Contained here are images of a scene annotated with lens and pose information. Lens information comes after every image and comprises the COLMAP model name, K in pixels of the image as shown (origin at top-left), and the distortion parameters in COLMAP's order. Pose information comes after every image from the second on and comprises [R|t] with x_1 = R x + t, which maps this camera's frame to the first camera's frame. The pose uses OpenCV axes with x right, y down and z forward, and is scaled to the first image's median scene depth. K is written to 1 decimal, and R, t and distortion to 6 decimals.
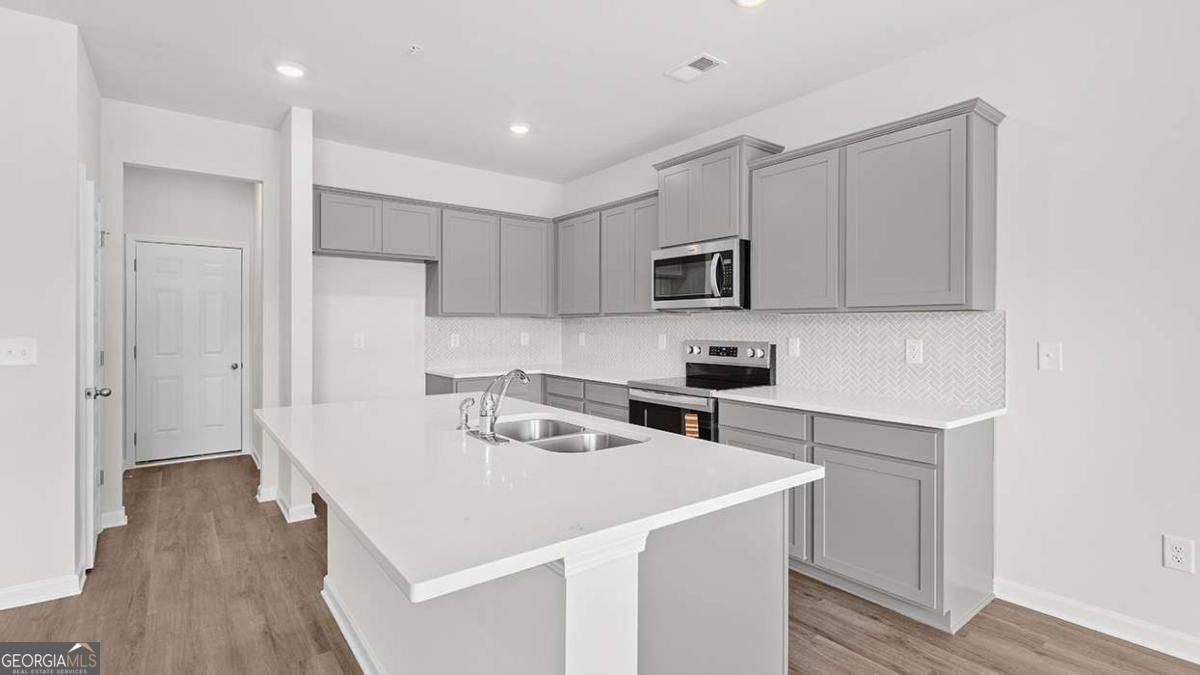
lens RADIAL K [[549.2, 0, 605.7], [0, 549.2, 325.4], [0, 0, 1]] dist [-0.000435, 0.000080]
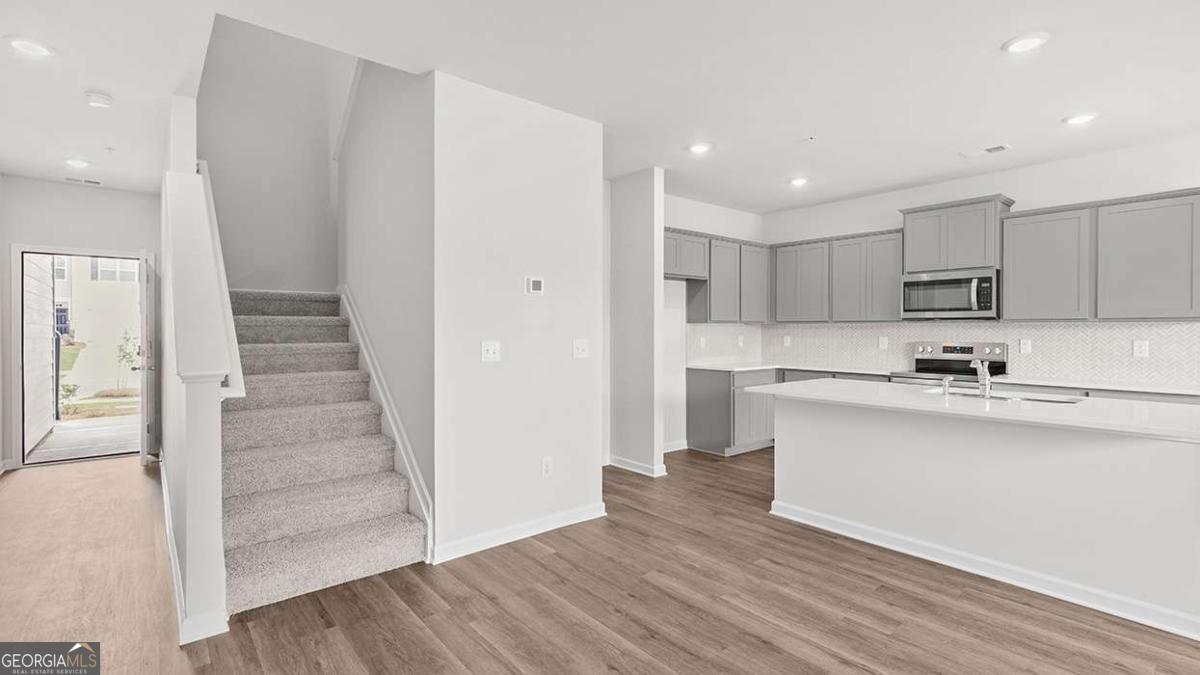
lens RADIAL K [[545.6, 0, 603.6], [0, 545.6, 332.0], [0, 0, 1]] dist [0.002014, 0.000106]
pose [[0.999339, 0.000039, 0.036349, -0.774642], [-0.000174, 0.999993, 0.003687, -0.001760], [-0.036349, -0.003691, 0.999332, -0.337319]]
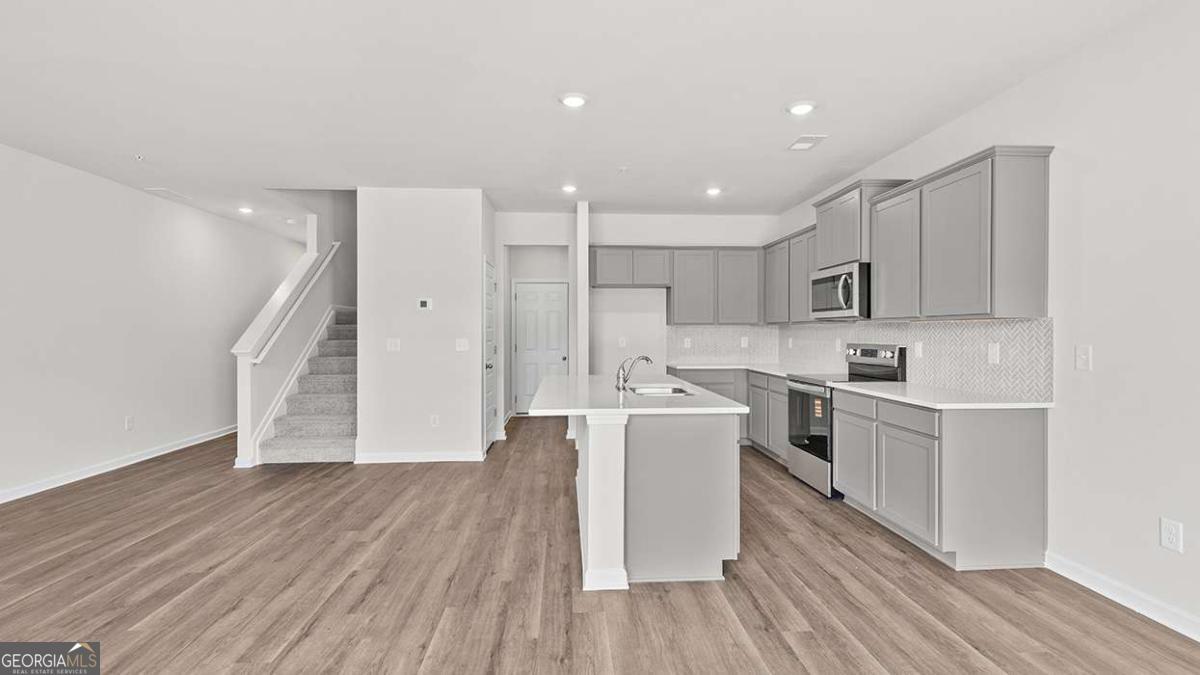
lens RADIAL K [[545.6, 0, 603.6], [0, 545.6, 332.0], [0, 0, 1]] dist [0.002014, 0.000106]
pose [[0.829532, -0.002952, -0.558451, 0.441755], [0.002879, 0.999995, -0.001010, 0.001016], [0.558451, -0.000770, 0.829537, -0.352420]]
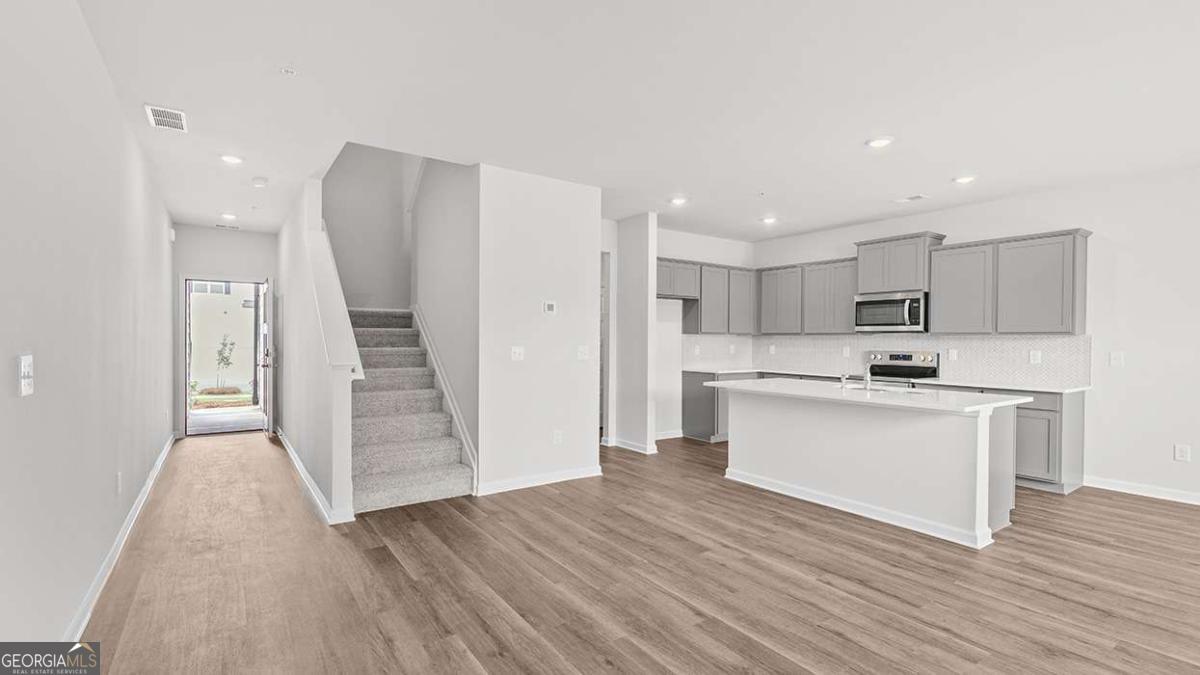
lens RADIAL K [[540.5, 0, 602.2], [0, 540.5, 342.7], [0, 0, 1]] dist [0.002956, -0.000289]
pose [[0.998781, 0.006368, -0.048957, -0.658410], [-0.006062, 0.999961, 0.006411, -0.001868], [0.048996, -0.006106, 0.998780, -0.722794]]
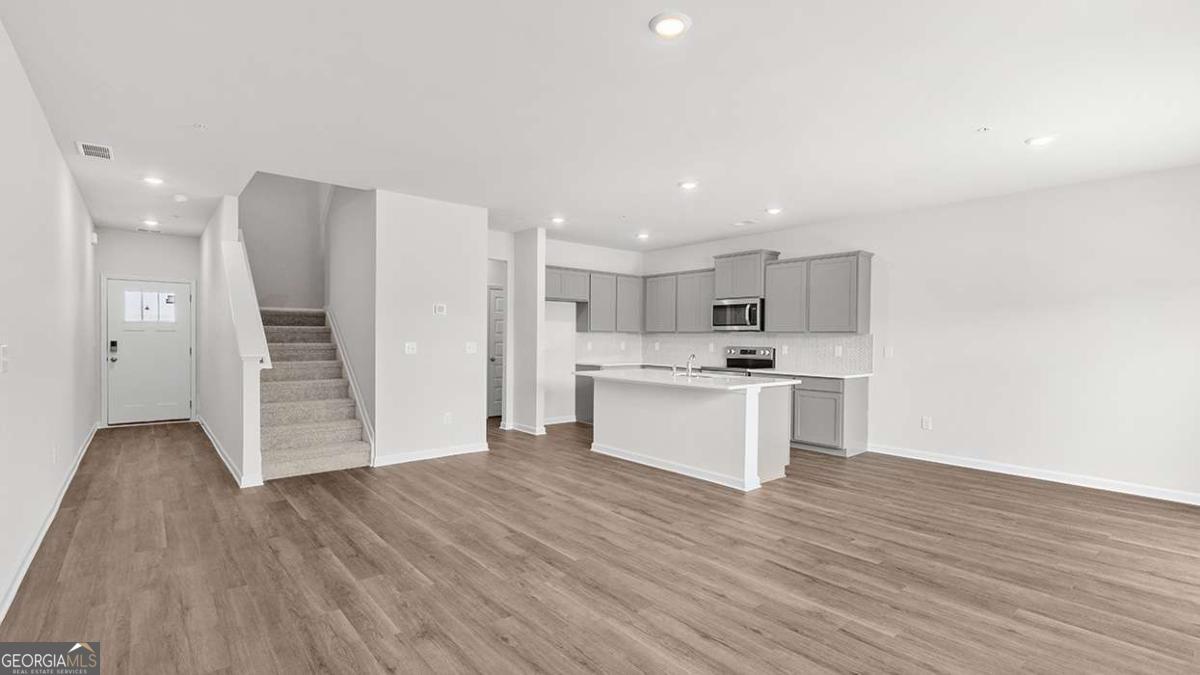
lens RADIAL K [[540.7, 0, 604.3], [0, 540.7, 343.7], [0, 0, 1]] dist [0.001061, -0.000388]
pose [[0.998986, 0.007543, 0.044390, -0.431547], [-0.008037, 0.999908, 0.010969, -0.000299], [-0.044303, -0.011315, 0.998954, -1.019972]]
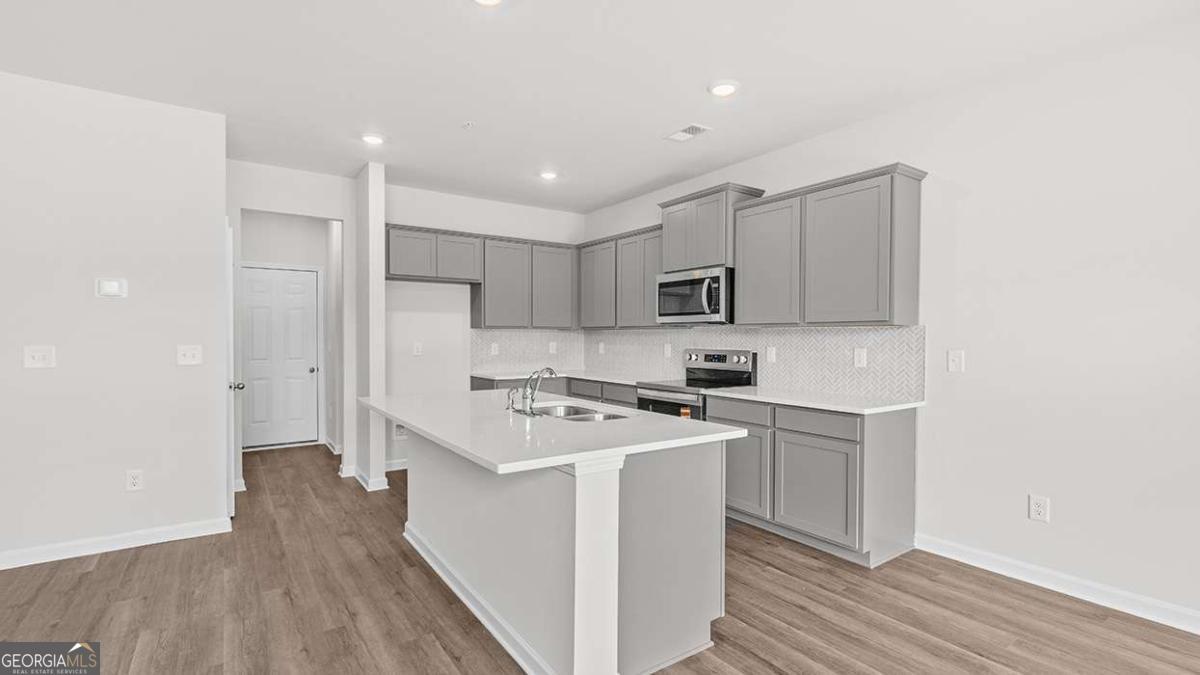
lens RADIAL K [[540.7, 0, 604.3], [0, 540.7, 343.7], [0, 0, 1]] dist [0.001061, -0.000388]
pose [[0.998738, 0.002324, -0.050171, 0.031840], [-0.001654, 0.999909, 0.013387, -0.000388], [0.050198, -0.013287, 0.998651, -0.226373]]
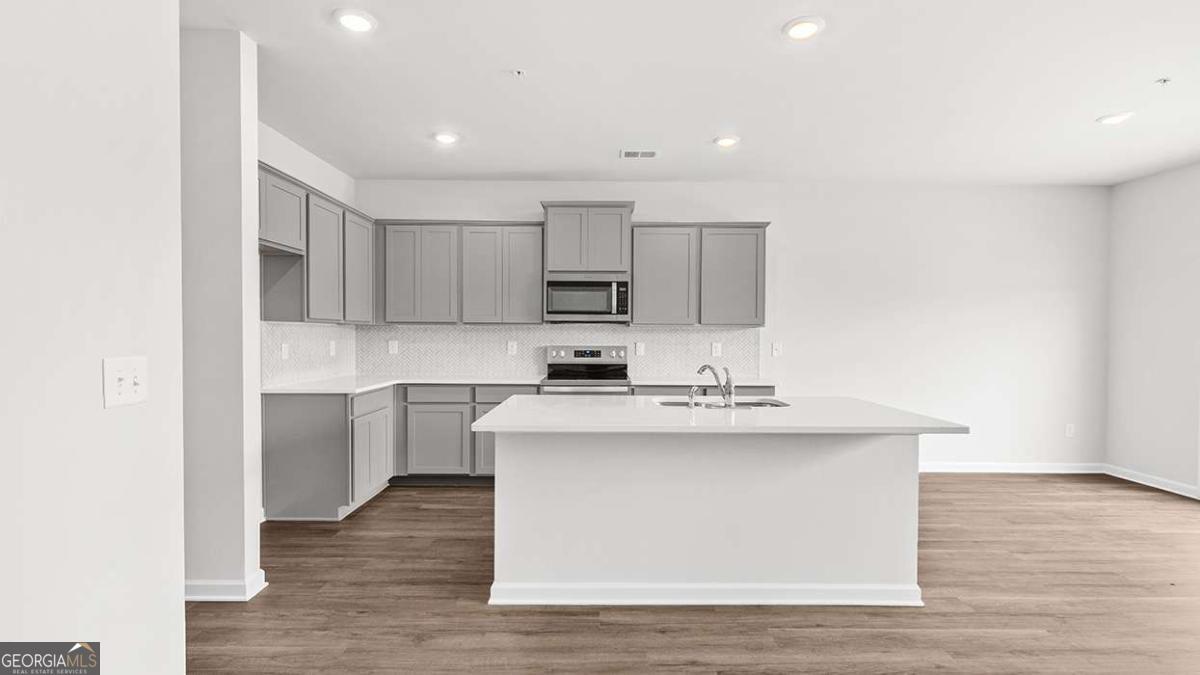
lens RADIAL K [[540.7, 0, 604.3], [0, 540.7, 343.7], [0, 0, 1]] dist [0.001061, -0.000388]
pose [[0.609131, -0.012093, 0.792978, -0.885637], [-0.004234, 0.999820, 0.018499, -0.001944], [-0.793059, -0.014626, 0.608970, 0.186598]]
